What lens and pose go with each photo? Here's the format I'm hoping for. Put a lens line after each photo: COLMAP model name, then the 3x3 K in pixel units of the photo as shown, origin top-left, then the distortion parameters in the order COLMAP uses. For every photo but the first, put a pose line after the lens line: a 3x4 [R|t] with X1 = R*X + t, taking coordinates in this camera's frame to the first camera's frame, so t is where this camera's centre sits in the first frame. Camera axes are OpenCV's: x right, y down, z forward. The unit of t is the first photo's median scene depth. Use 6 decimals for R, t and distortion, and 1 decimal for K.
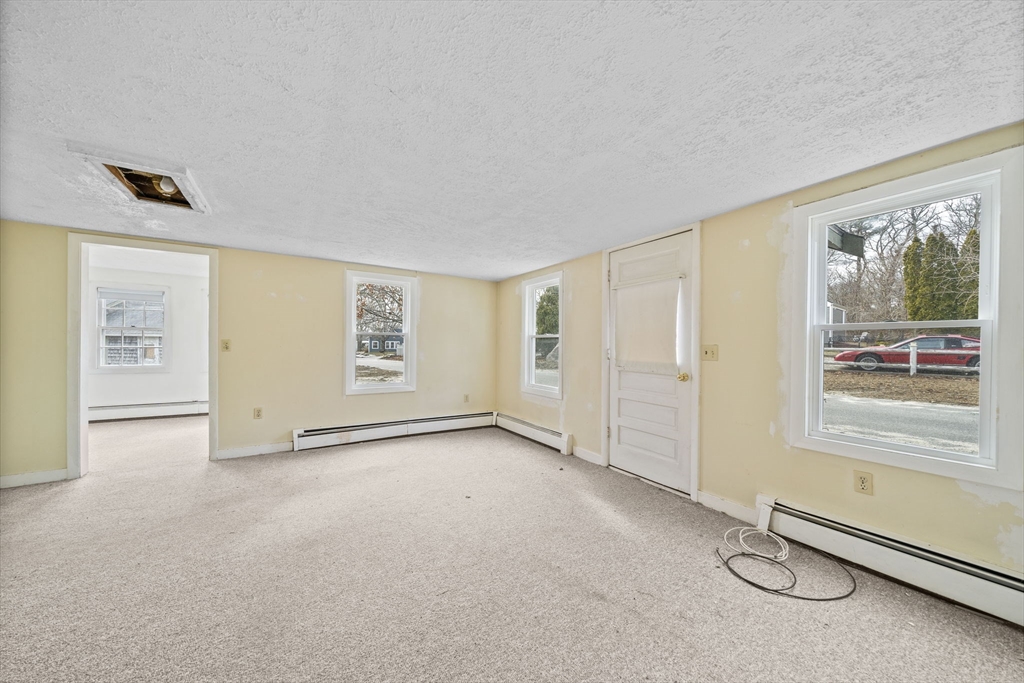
lens RADIAL K [[348.2, 0, 513.7], [0, 348.2, 345.1], [0, 0, 1]] dist [-0.007596, 0.000254]
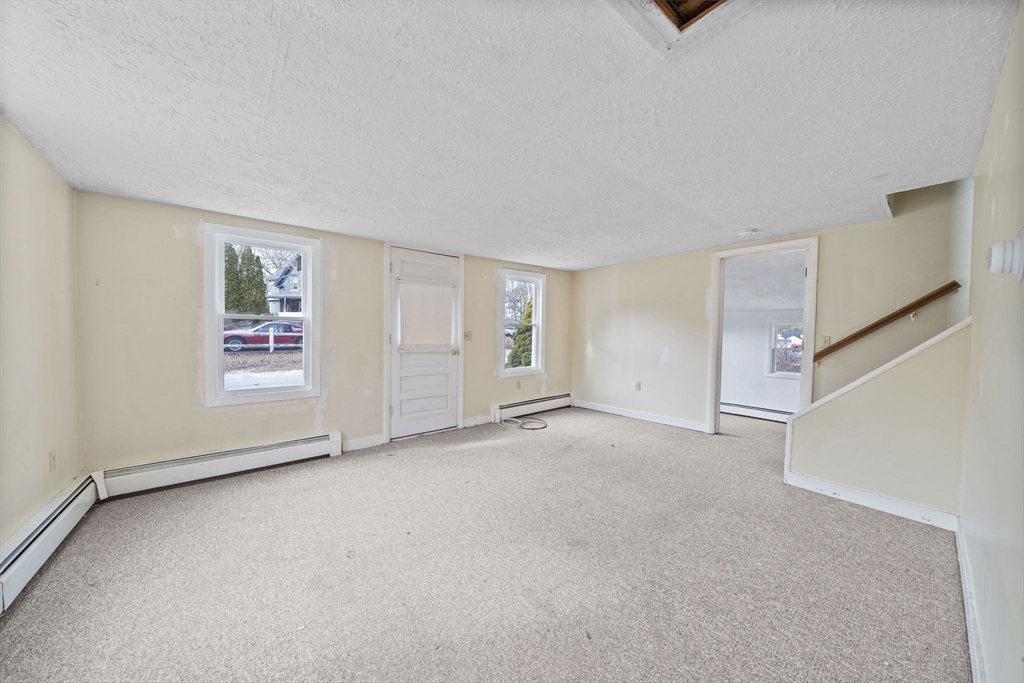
lens RADIAL K [[348.2, 0, 513.7], [0, 348.2, 345.1], [0, 0, 1]] dist [-0.007596, 0.000254]
pose [[-0.121330, -0.042331, 0.991709, -0.819111], [-0.005562, 0.999104, 0.041966, -0.003999], [-0.992597, -0.000424, -0.121457, 0.709567]]
